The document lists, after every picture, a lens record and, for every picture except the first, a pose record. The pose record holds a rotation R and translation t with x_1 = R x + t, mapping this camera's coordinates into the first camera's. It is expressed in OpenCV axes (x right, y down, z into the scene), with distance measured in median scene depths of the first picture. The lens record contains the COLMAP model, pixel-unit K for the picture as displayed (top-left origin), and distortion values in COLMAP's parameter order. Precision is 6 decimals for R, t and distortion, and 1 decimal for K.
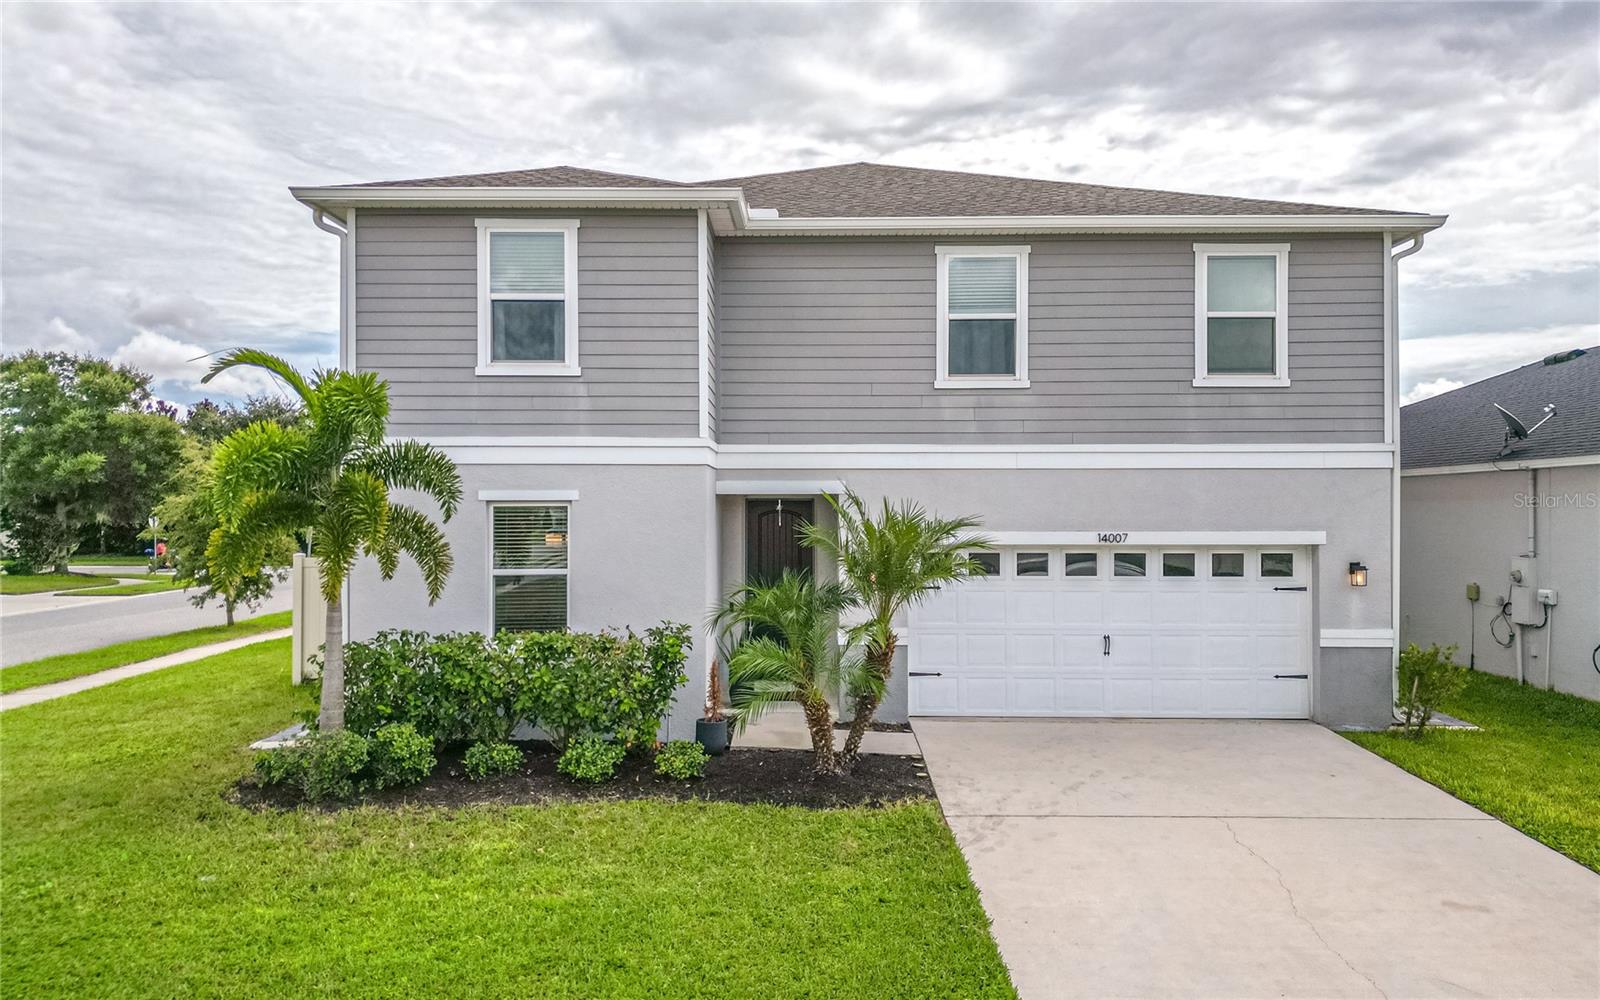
lens RADIAL K [[1119.8, 0, 800.0], [0, 1119.8, 500.0], [0, 0, 1]] dist [0.056891, -0.065264]
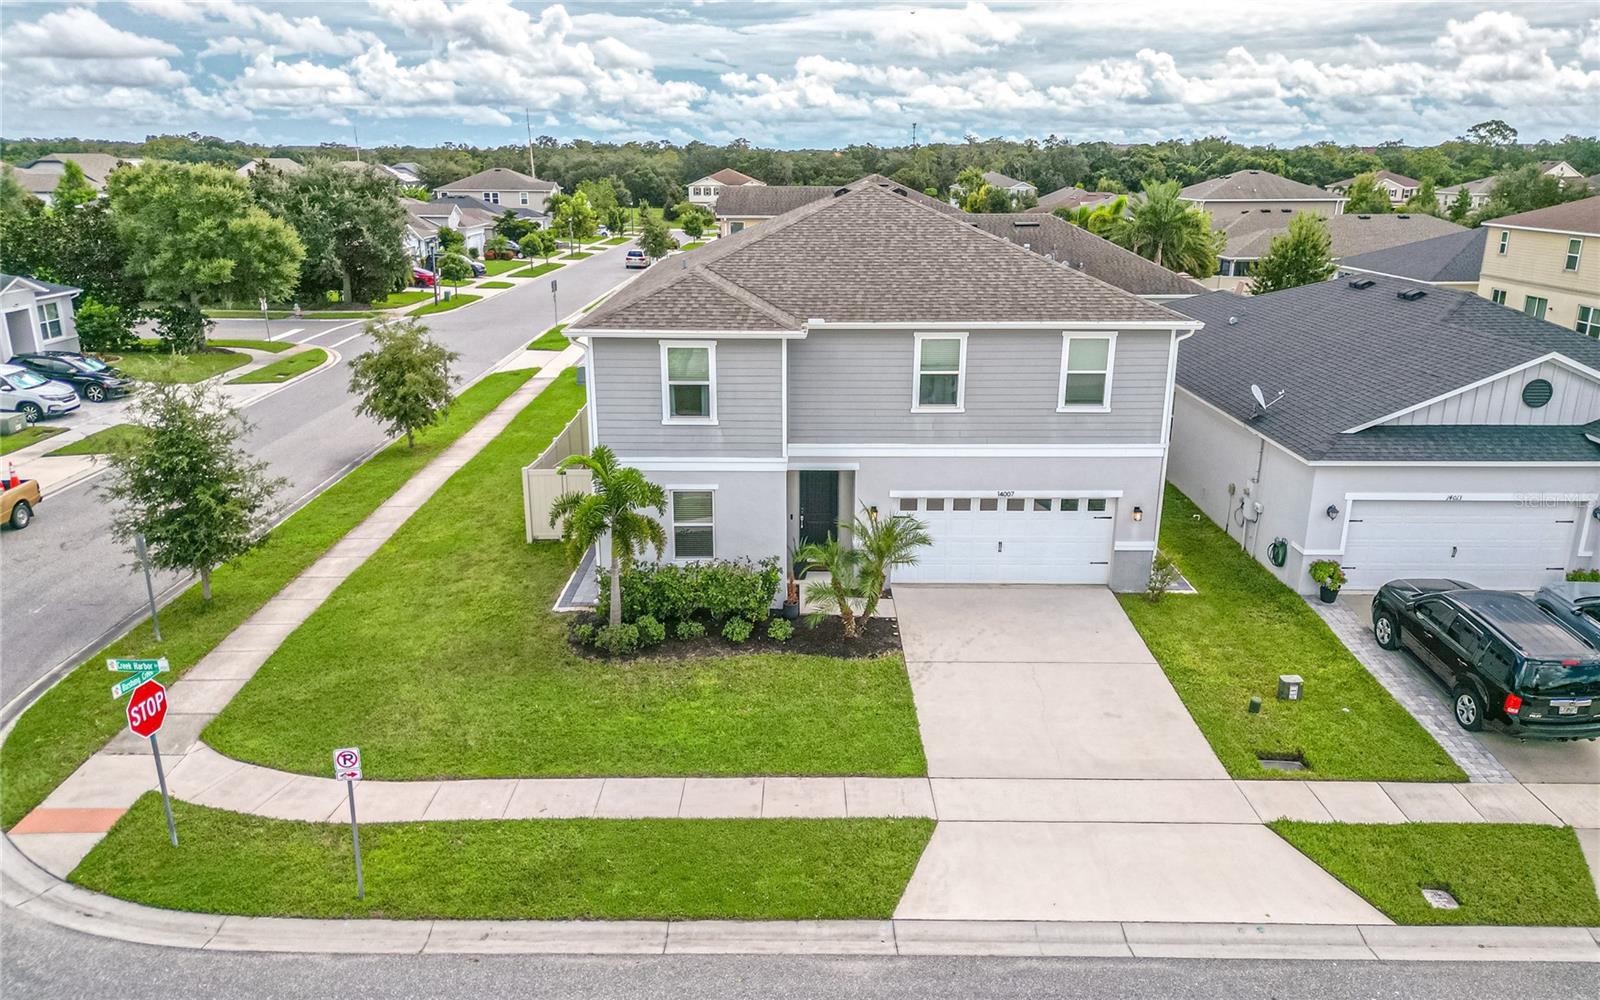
lens RADIAL K [[1115.4, 0, 797.6], [0, 1115.4, 490.9], [0, 0, 1]] dist [0.063270, -0.065250]
pose [[0.999968, 0.000100, 0.007961, -0.072772], [-0.002411, 0.956776, 0.290816, -0.495605], [-0.007588, -0.290826, 0.956746, -0.724166]]
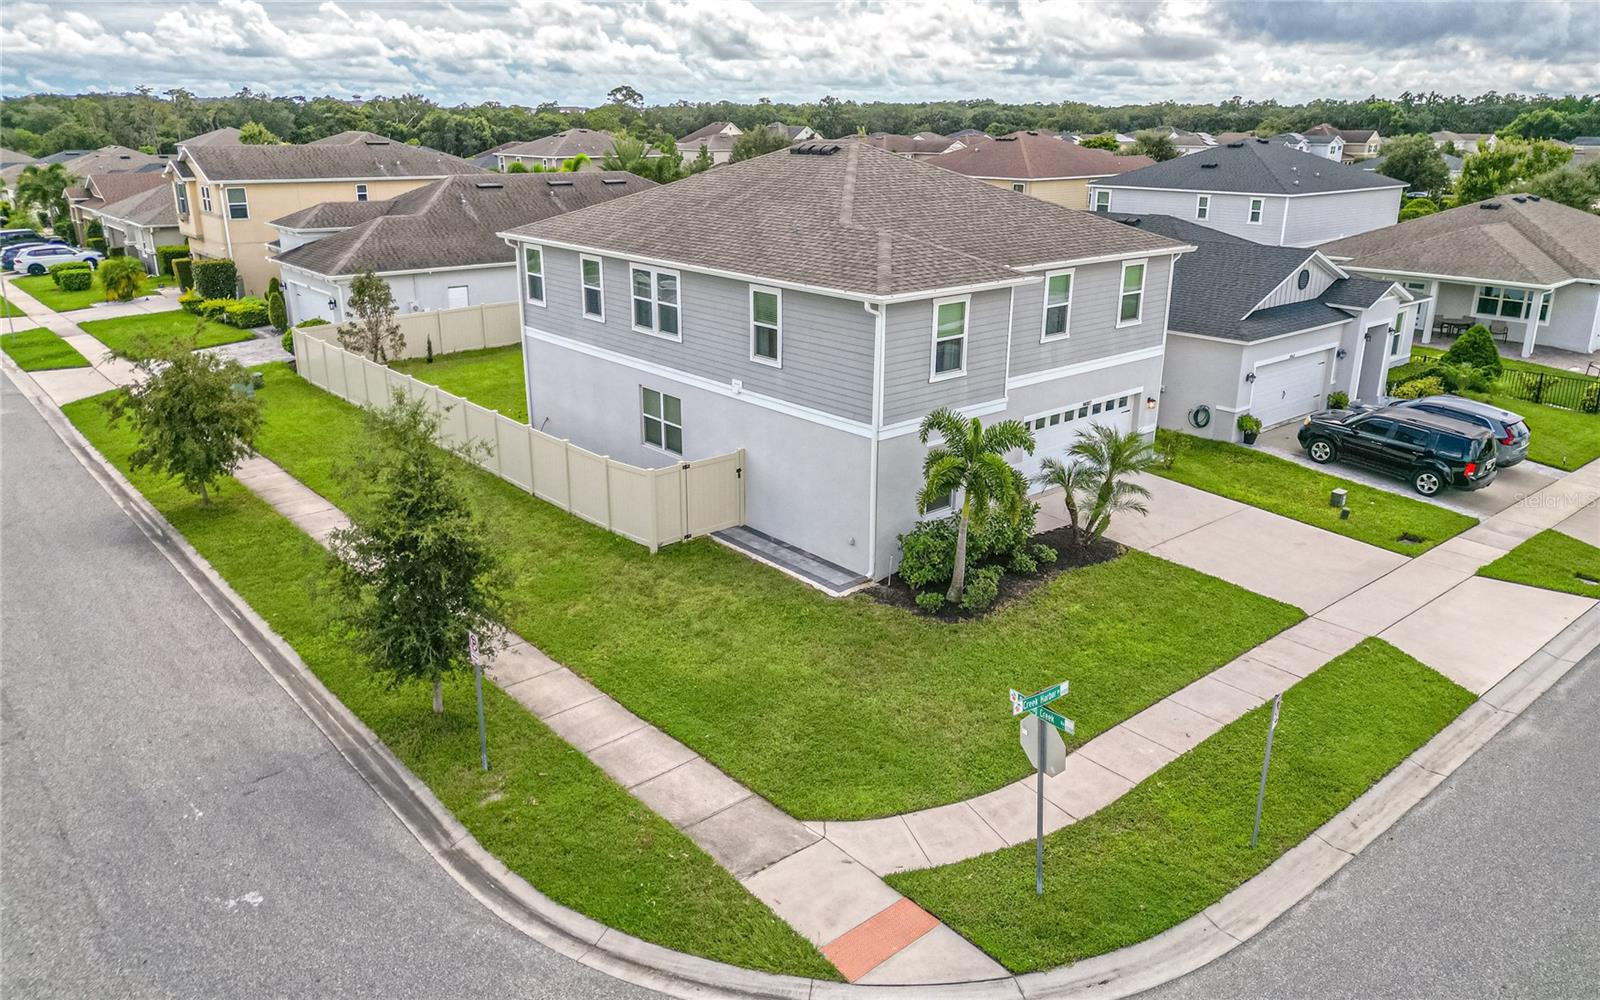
lens RADIAL K [[1114.3, 0, 794.7], [0, 1114.3, 472.5], [0, 0, 1]] dist [0.049422, -0.035549]
pose [[0.756116, -0.192083, 0.625614, -1.494490], [-0.010790, 0.952168, 0.305385, -0.484029], [-0.654349, -0.237656, 0.717877, -0.191150]]
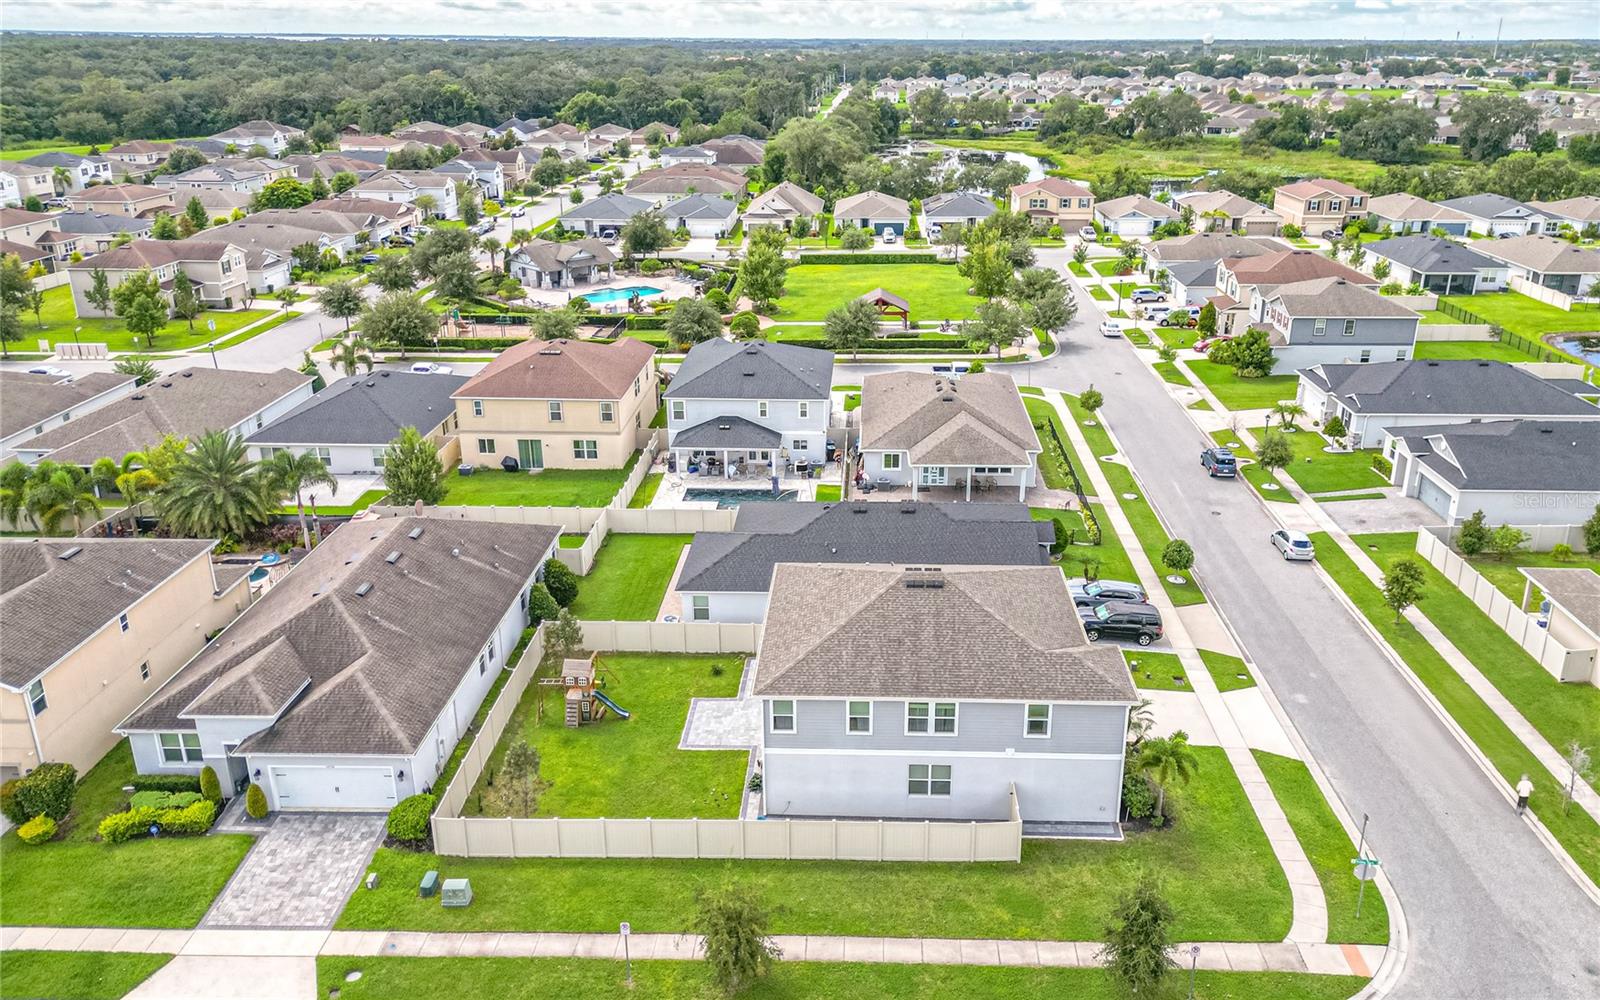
lens RADIAL K [[1148.0, 0, 842.7], [0, 1148.0, 459.7], [0, 0, 1]] dist [0.079299, -0.084870]
pose [[0.021938, -0.337077, 0.941222, -3.382588], [-0.006080, 0.941386, 0.337277, -2.064811], [-0.999741, -0.013122, 0.018603, 1.713190]]
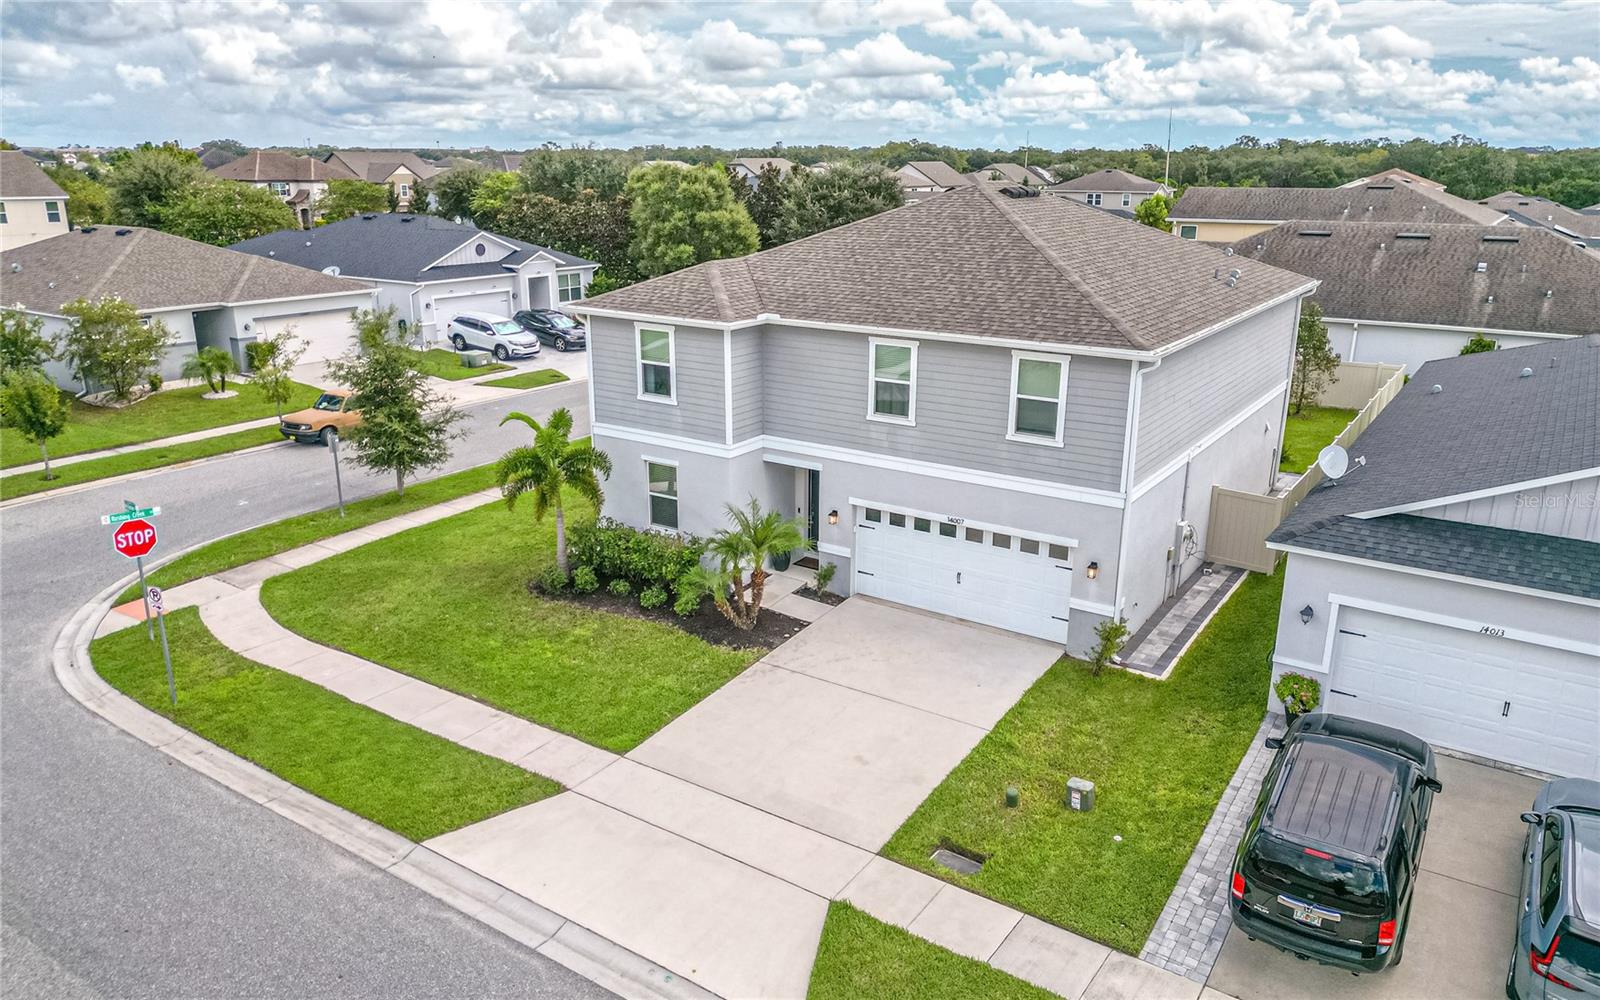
lens RADIAL K [[1115.4, 0, 797.6], [0, 1115.4, 490.9], [0, 0, 1]] dist [0.063270, -0.065250]
pose [[0.834593, 0.159456, -0.527284, 0.951748], [0.000293, 0.957060, 0.289889, -0.491000], [0.550867, -0.242094, 0.798709, -0.446918]]
